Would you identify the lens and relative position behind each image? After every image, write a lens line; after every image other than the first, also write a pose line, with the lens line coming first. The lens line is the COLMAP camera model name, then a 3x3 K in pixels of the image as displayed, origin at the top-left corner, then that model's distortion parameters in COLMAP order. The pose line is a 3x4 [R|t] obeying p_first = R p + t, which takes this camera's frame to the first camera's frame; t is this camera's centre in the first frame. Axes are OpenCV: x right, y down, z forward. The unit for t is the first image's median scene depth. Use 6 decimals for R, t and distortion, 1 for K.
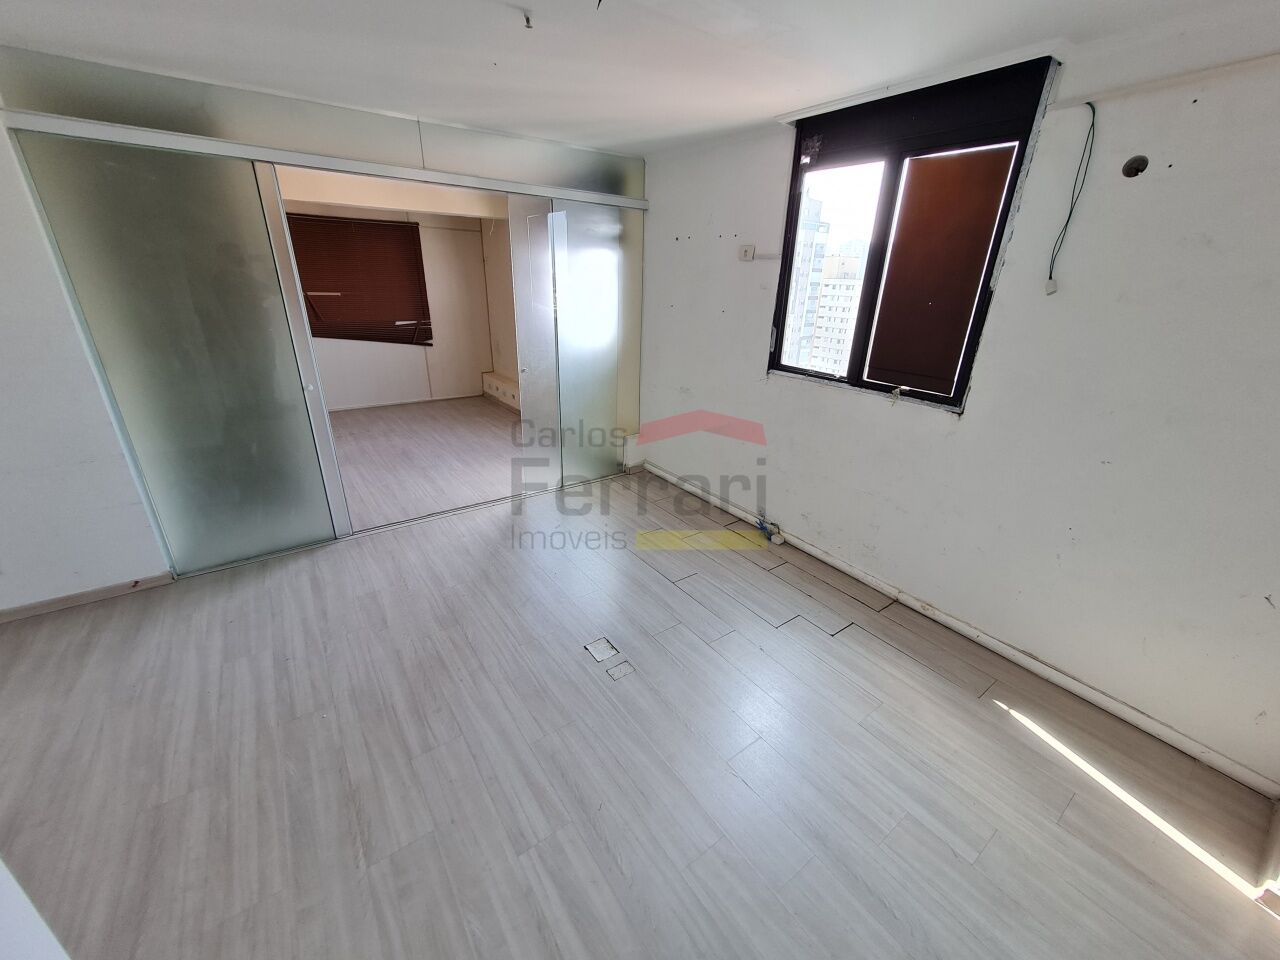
lens RADIAL K [[502.5, 0, 648.5], [0, 502.5, 473.0], [0, 0, 1]] dist [0.011271, 0.000028]
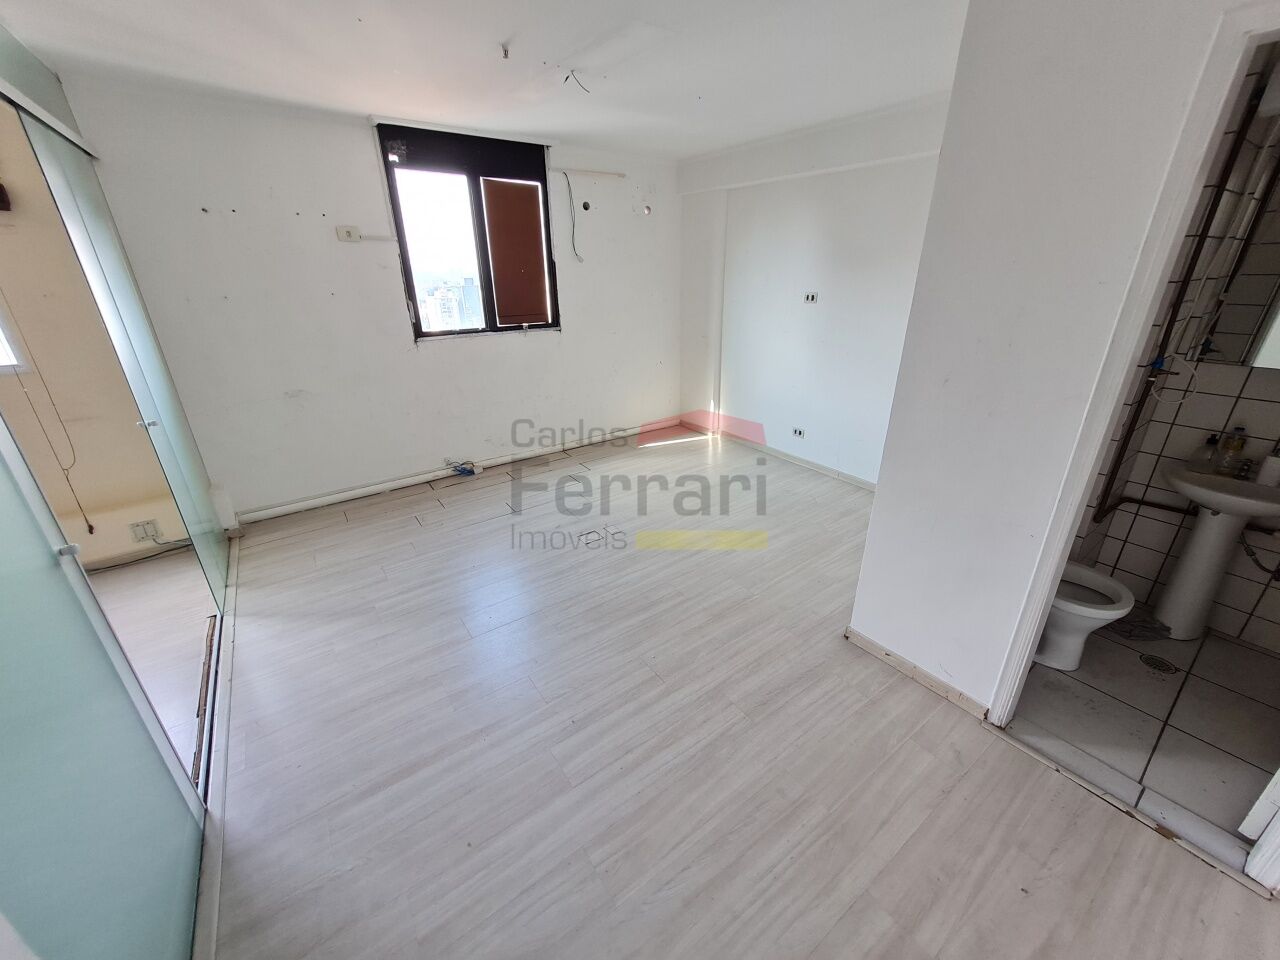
lens RADIAL K [[502.5, 0, 648.5], [0, 502.5, 473.0], [0, 0, 1]] dist [0.011271, 0.000028]
pose [[0.012502, -0.410011, 0.911995, -1.227255], [0.380346, 0.845458, 0.374883, -0.235415], [-0.924760, 0.342187, 0.166516, 0.563111]]
